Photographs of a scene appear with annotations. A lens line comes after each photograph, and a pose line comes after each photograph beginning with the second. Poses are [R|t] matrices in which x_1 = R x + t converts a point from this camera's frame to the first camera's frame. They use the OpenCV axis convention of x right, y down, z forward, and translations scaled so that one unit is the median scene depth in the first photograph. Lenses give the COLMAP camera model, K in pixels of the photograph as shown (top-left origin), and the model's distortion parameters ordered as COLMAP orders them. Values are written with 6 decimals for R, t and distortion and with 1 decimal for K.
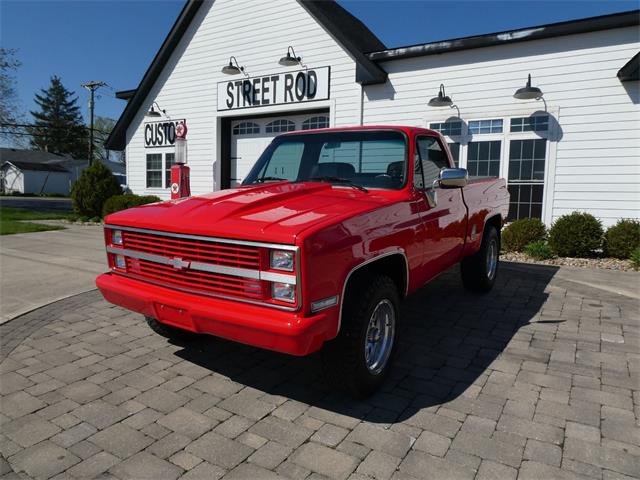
lens RADIAL K [[446.6, 0, 323.3], [0, 446.6, 242.3], [0, 0, 1]] dist [-0.026965, 0.005641]
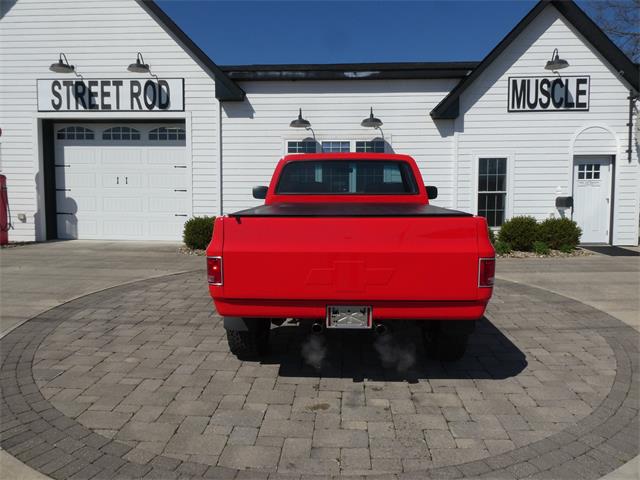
lens RADIAL K [[446.6, 0, 323.4], [0, 446.6, 241.7], [0, 0, 1]] dist [-0.026965, 0.005641]
pose [[0.875924, -0.056490, 0.479130, -0.206194], [0.062685, 0.998029, 0.003071, -0.010092], [-0.478359, 0.027344, 0.877739, -0.021495]]
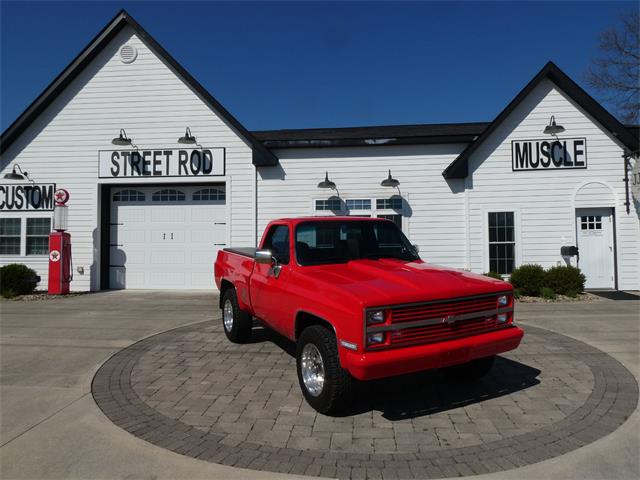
lens RADIAL K [[446.6, 0, 322.4], [0, 446.6, 244.2], [0, 0, 1]] dist [-0.026965, 0.005641]
pose [[0.897126, -0.018496, 0.441387, -0.268047], [0.070995, 0.992173, -0.102722, -0.009502], [-0.436032, 0.123491, 0.891418, -0.109746]]
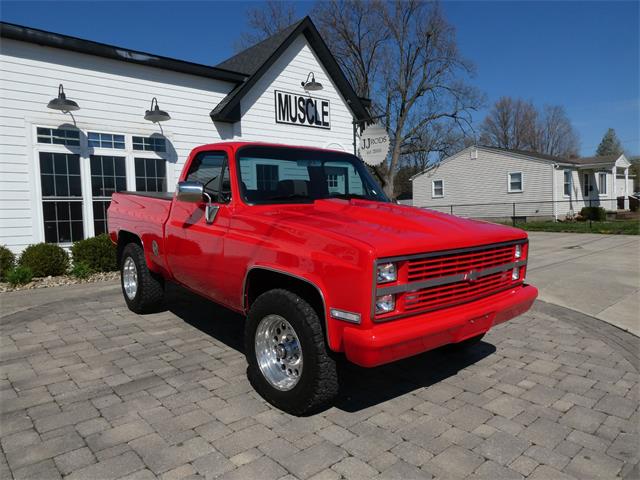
lens RADIAL K [[446.6, 0, 323.6], [0, 446.6, 243.1], [0, 0, 1]] dist [-0.026965, 0.005641]
pose [[0.258654, -0.091930, 0.961586, -0.364275], [0.127058, 0.990050, 0.060474, -0.034608], [-0.957577, 0.106536, 0.267760, 0.268320]]
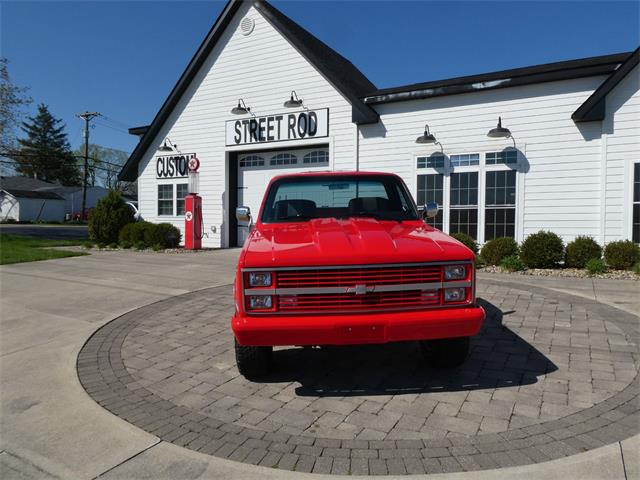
lens RADIAL K [[446.6, 0, 320.6], [0, 446.6, 242.7], [0, 0, 1]] dist [-0.026965, 0.005641]
pose [[0.999363, -0.020536, 0.029197, -0.045133], [0.021889, 0.998665, -0.046795, 0.004242], [-0.028197, 0.047404, 0.998478, -0.126848]]
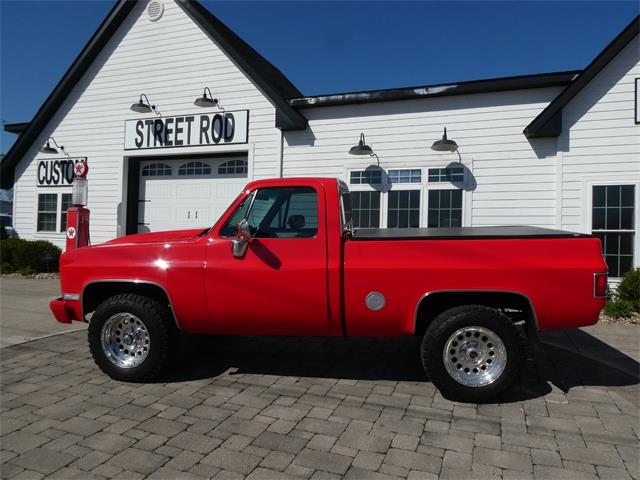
lens RADIAL K [[446.6, 0, 325.1], [0, 446.6, 241.5], [0, 0, 1]] dist [-0.026965, 0.005641]
pose [[0.981325, 0.005322, 0.192286, -0.006568], [0.013882, 0.995052, -0.098386, -0.011647], [-0.191858, 0.099218, 0.976395, 0.046545]]
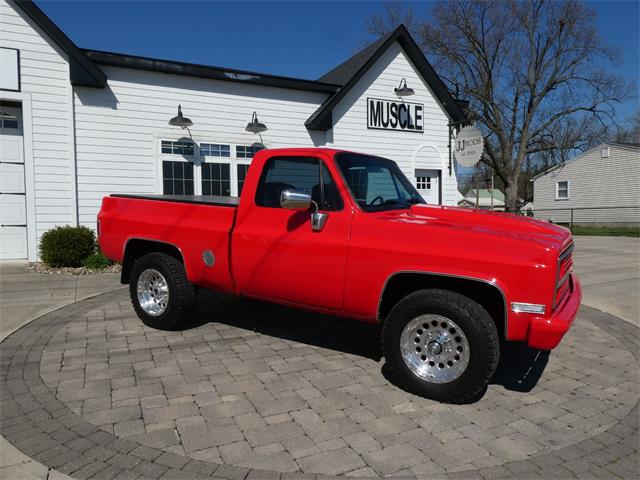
lens RADIAL K [[446.6, 0, 323.7], [0, 446.6, 242.7], [0, 0, 1]] dist [-0.026965, 0.005641]
pose [[0.516232, -0.076982, 0.852982, -0.384386], [0.103643, 0.994248, 0.027005, -0.024722], [-0.850155, 0.074464, 0.521241, 0.164389]]
